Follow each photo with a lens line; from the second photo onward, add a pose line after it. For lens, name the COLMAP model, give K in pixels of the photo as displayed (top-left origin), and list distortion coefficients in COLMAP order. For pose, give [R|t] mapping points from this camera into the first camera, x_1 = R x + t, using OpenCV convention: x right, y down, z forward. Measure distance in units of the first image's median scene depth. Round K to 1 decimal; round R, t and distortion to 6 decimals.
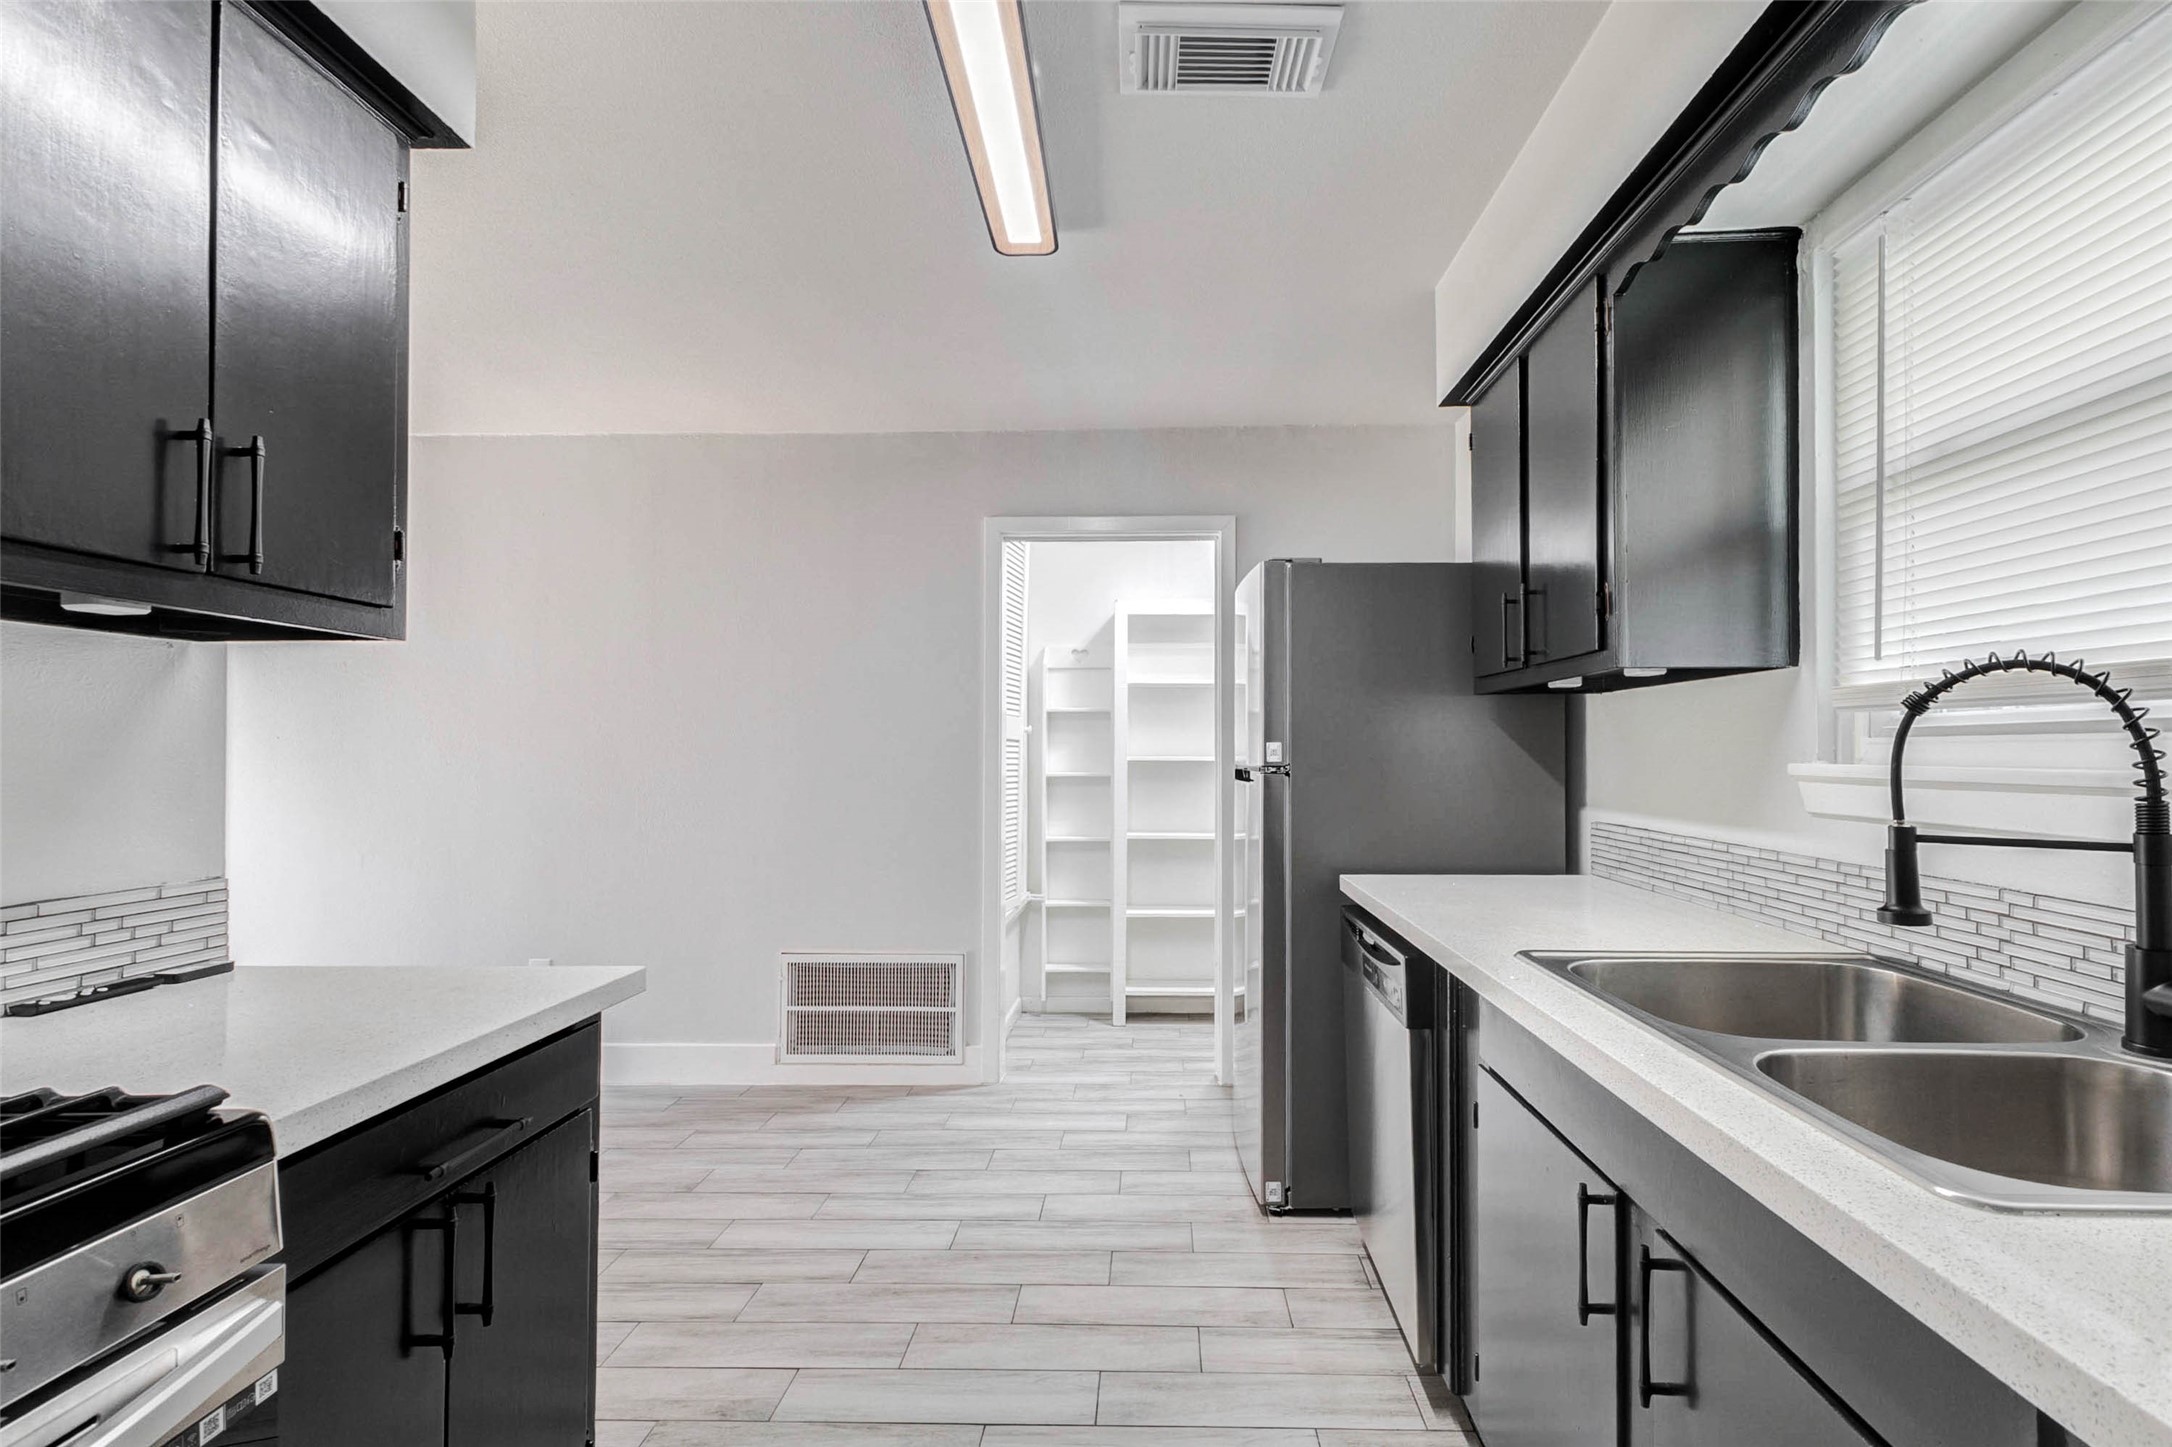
lens RADIAL K [[946.2, 0, 1131.1], [0, 946.2, 742.7], [0, 0, 1]] dist [0.006045, -0.000926]
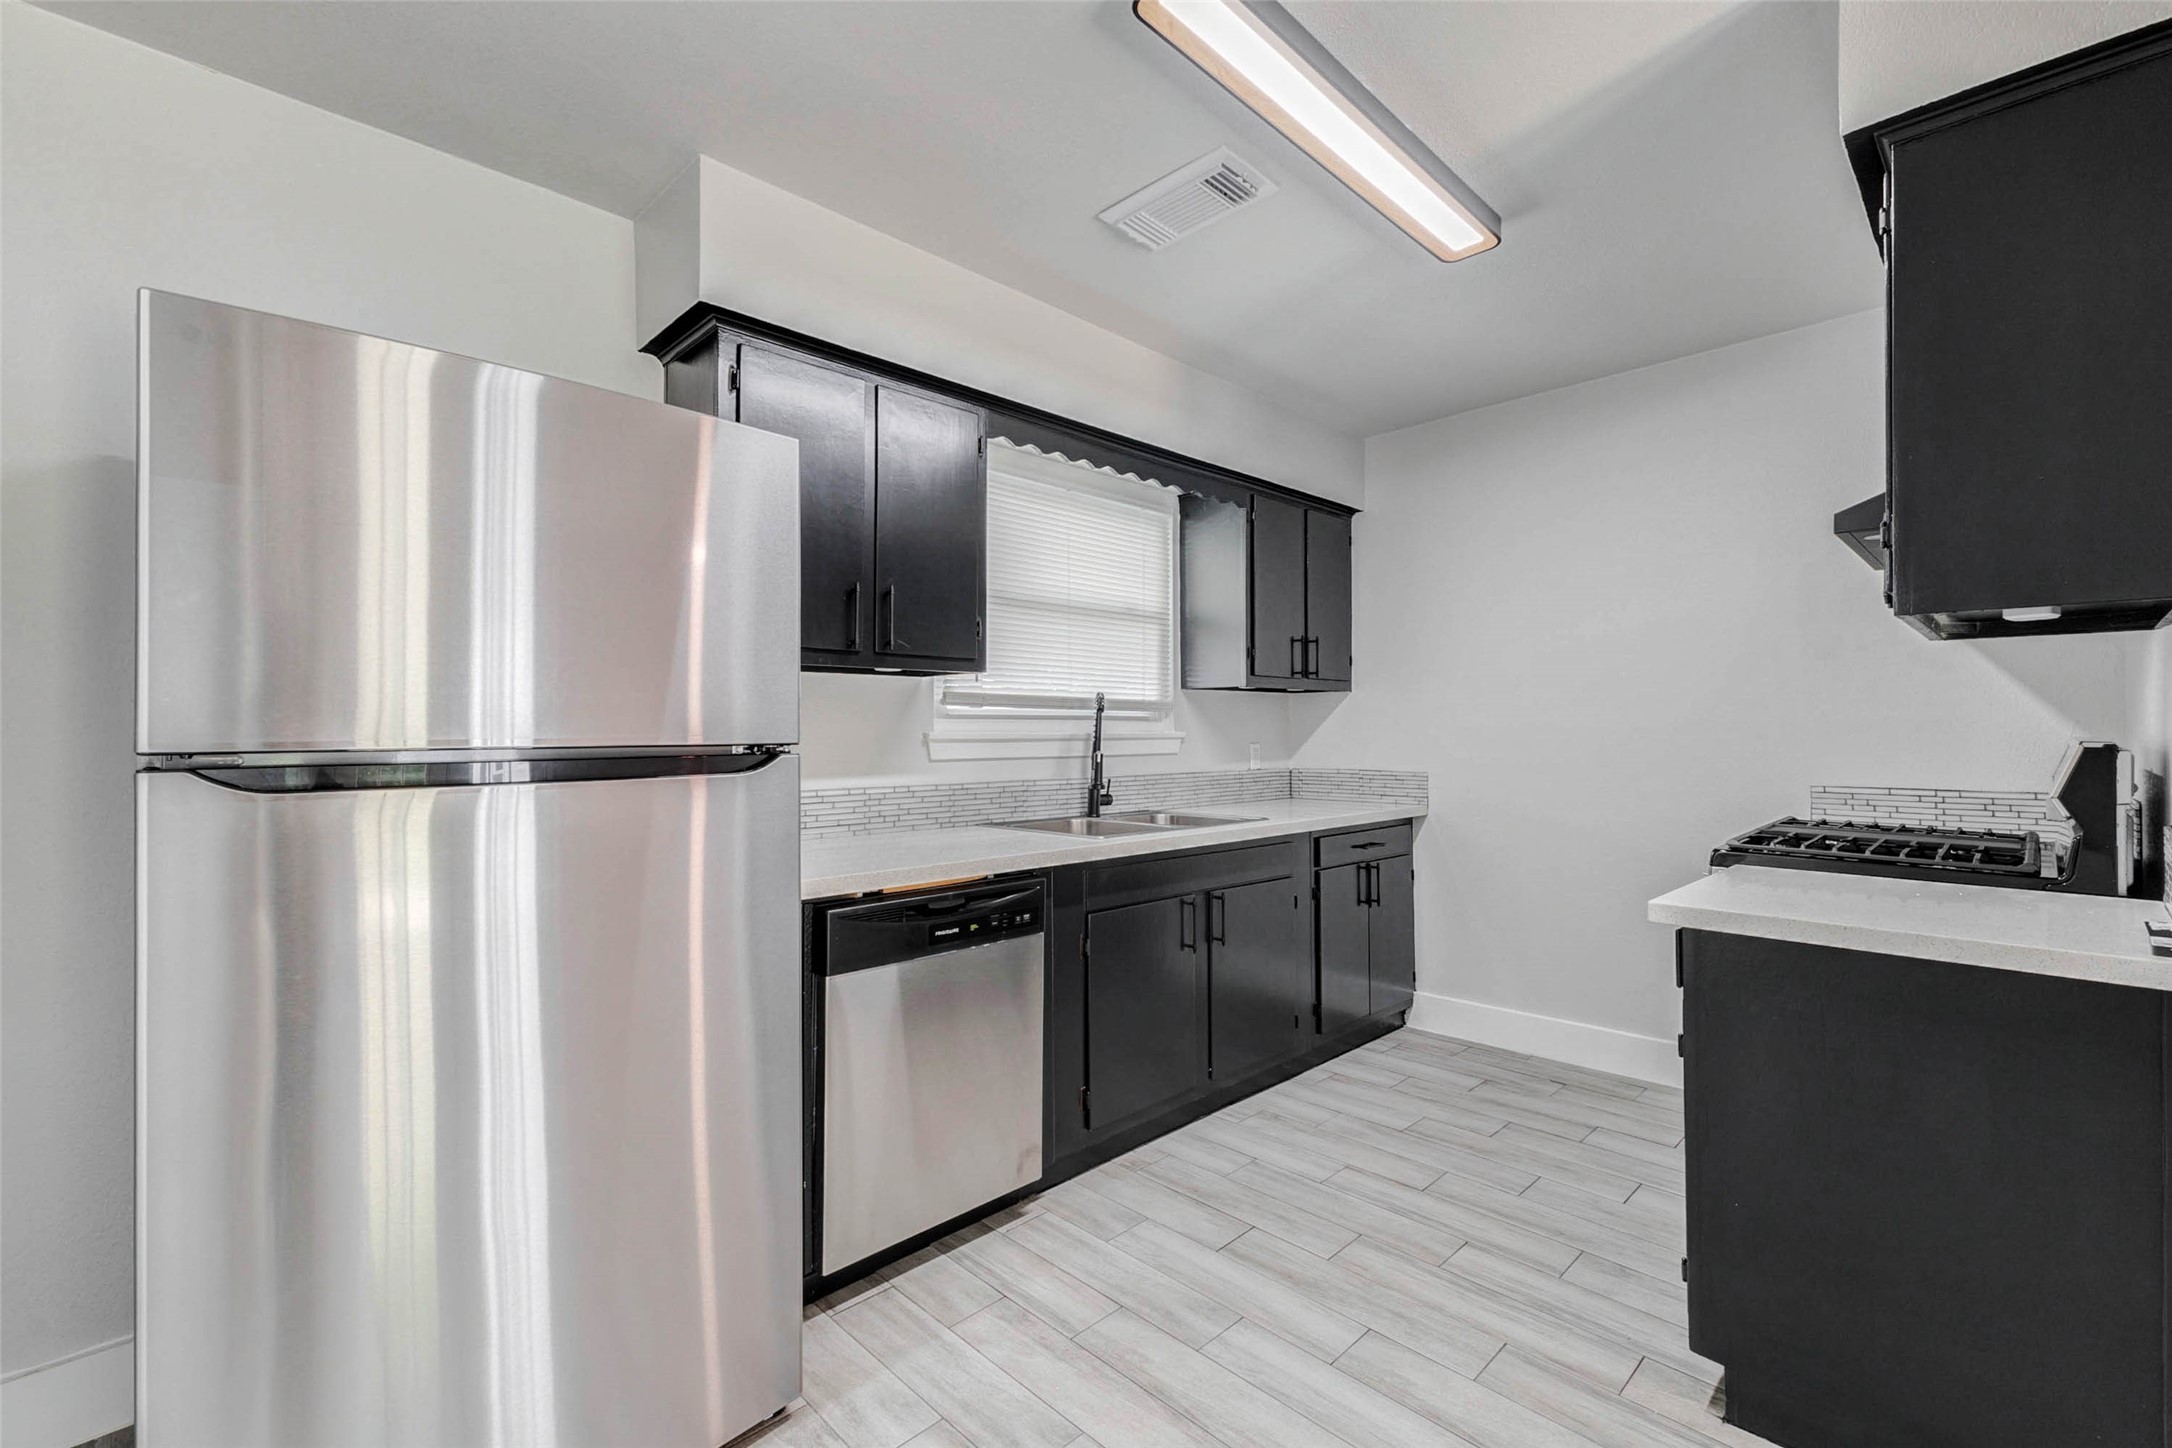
lens RADIAL K [[946.2, 0, 1101.0], [0, 946.2, 724.0], [0, 0, 1]] dist [0.006045, -0.000926]
pose [[-0.719013, 0.006302, 0.694968, -0.965067], [-0.004557, 0.999895, -0.013781, 0.035737], [-0.694982, -0.013076, -0.718909, 2.646659]]
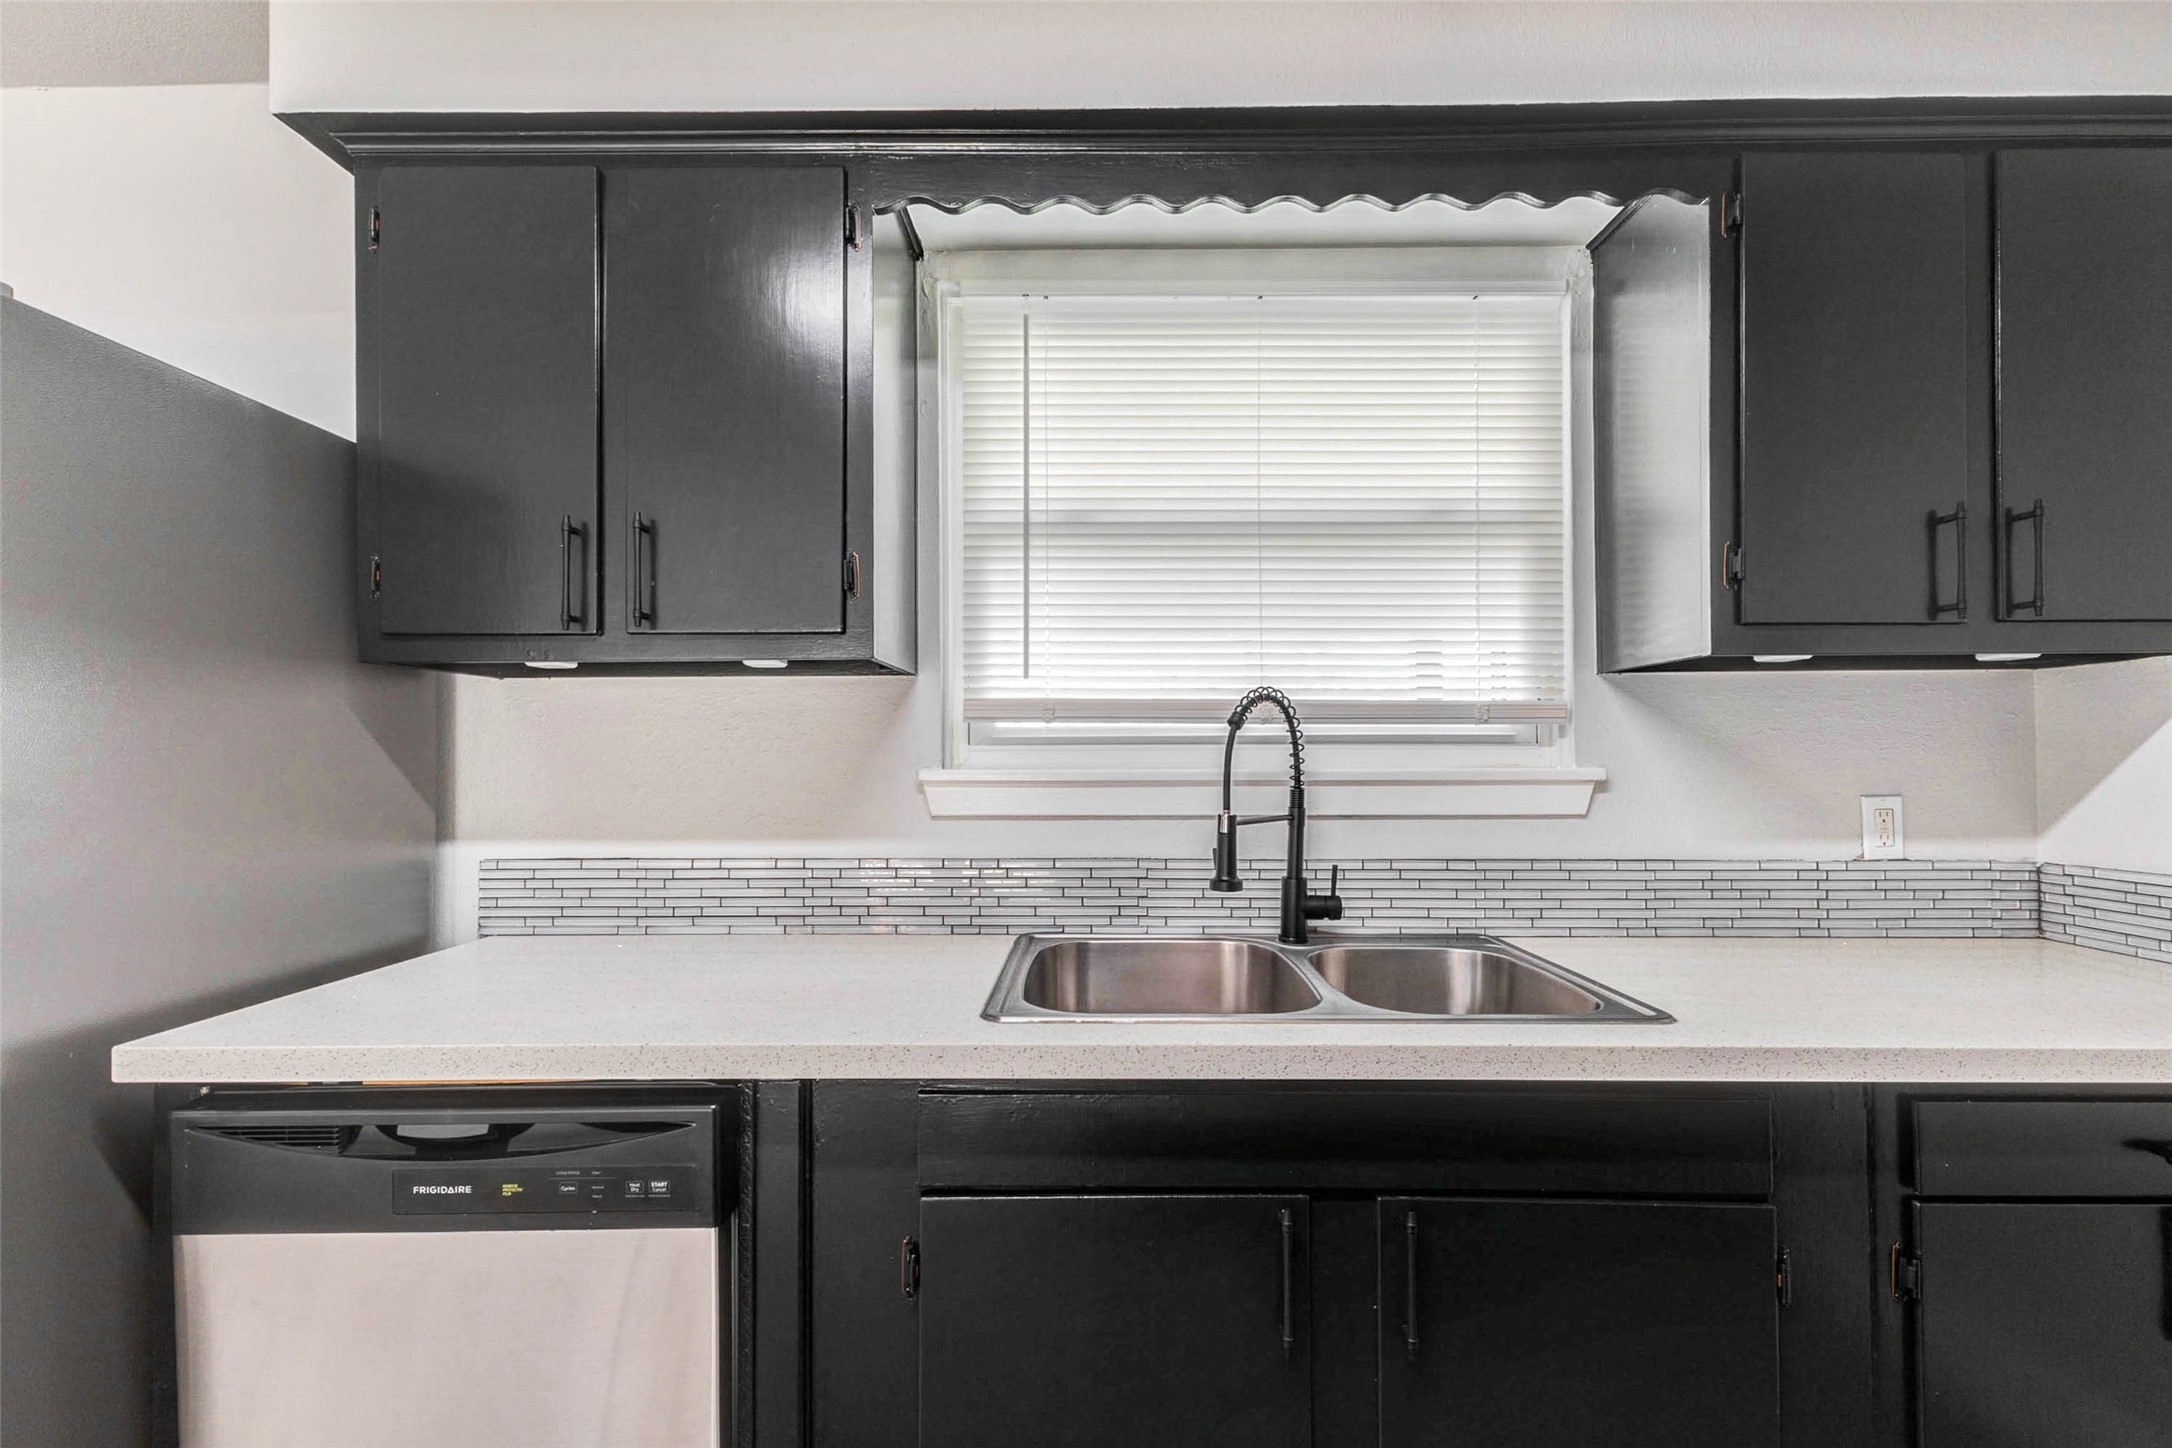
lens RADIAL K [[946.2, 0, 1089.8], [0, 946.2, 738.8], [0, 0, 1]] dist [0.006045, -0.000926]
pose [[-0.003767, 0.019077, 0.999811, -0.419850], [-0.008208, 0.999784, -0.019107, 0.009713], [-0.999959, -0.008278, -0.003610, 1.070520]]
